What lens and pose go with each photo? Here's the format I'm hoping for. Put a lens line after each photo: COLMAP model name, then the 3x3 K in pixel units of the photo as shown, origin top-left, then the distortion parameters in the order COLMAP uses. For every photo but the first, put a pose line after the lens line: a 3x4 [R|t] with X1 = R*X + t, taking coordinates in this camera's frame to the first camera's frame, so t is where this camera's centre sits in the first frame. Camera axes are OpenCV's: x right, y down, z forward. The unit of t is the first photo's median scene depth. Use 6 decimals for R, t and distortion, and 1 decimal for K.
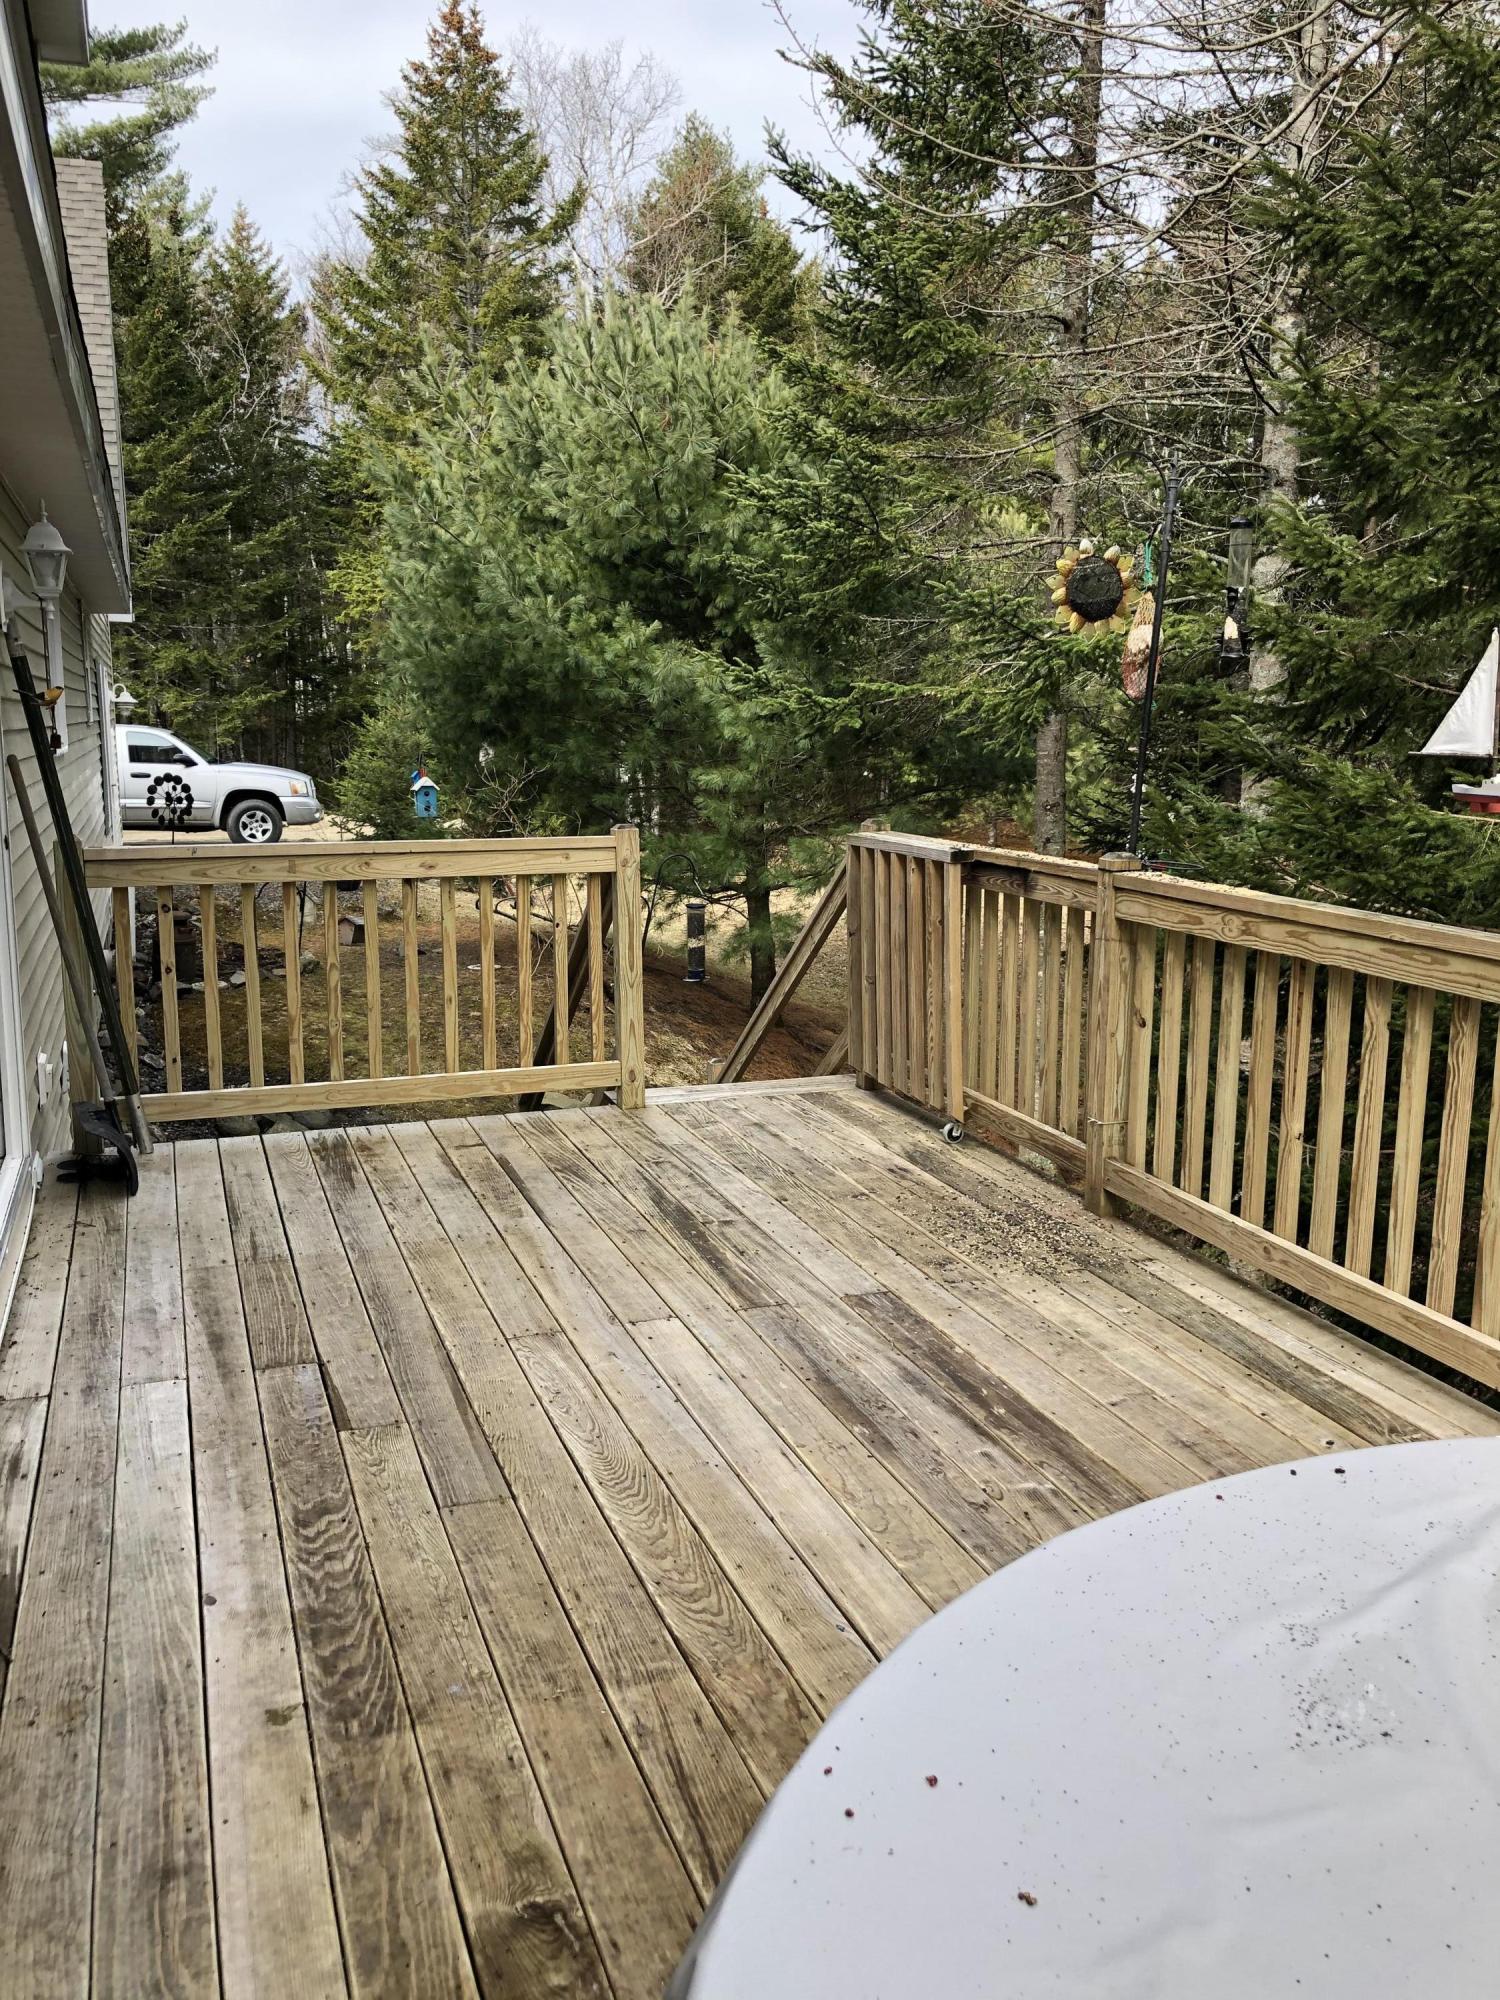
lens RADIAL K [[1649.7, 0, 752.8], [0, 1649.7, 1004.0], [0, 0, 1]] dist [0.022809, -0.018274]
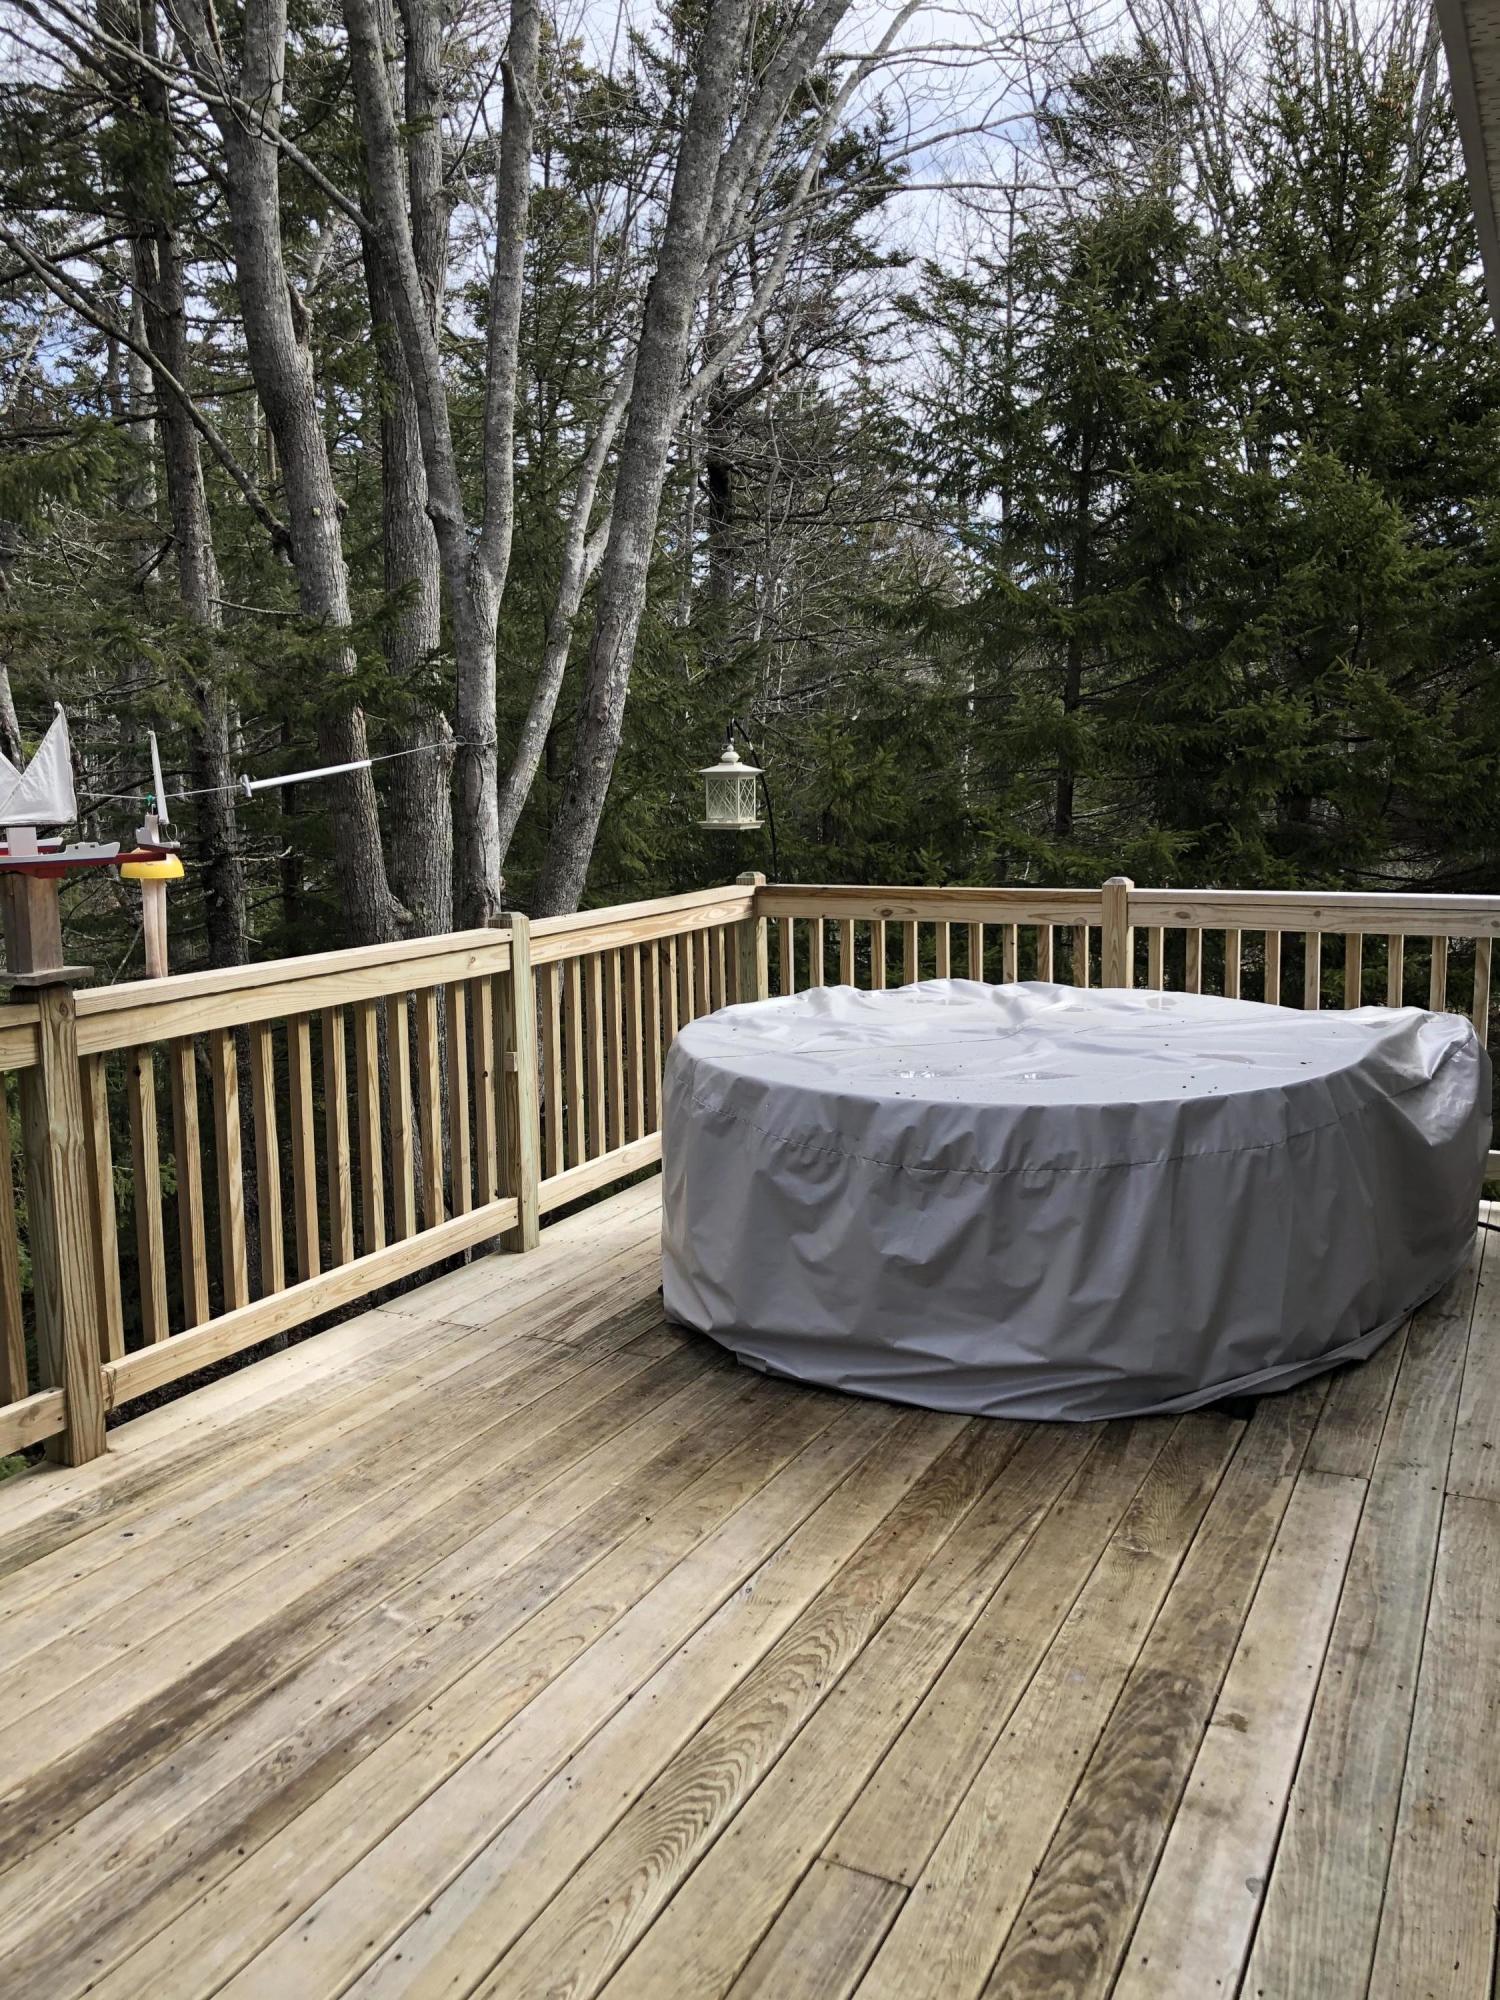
lens RADIAL K [[1649.7, 0, 757.0], [0, 1649.7, 999.5], [0, 0, 1]] dist [0.022809, -0.018274]
pose [[-0.702721, -0.099676, 0.704449, -0.611747], [0.128123, 0.956220, 0.263110, -0.263188], [-0.699834, 0.275149, -0.659185, 1.416042]]
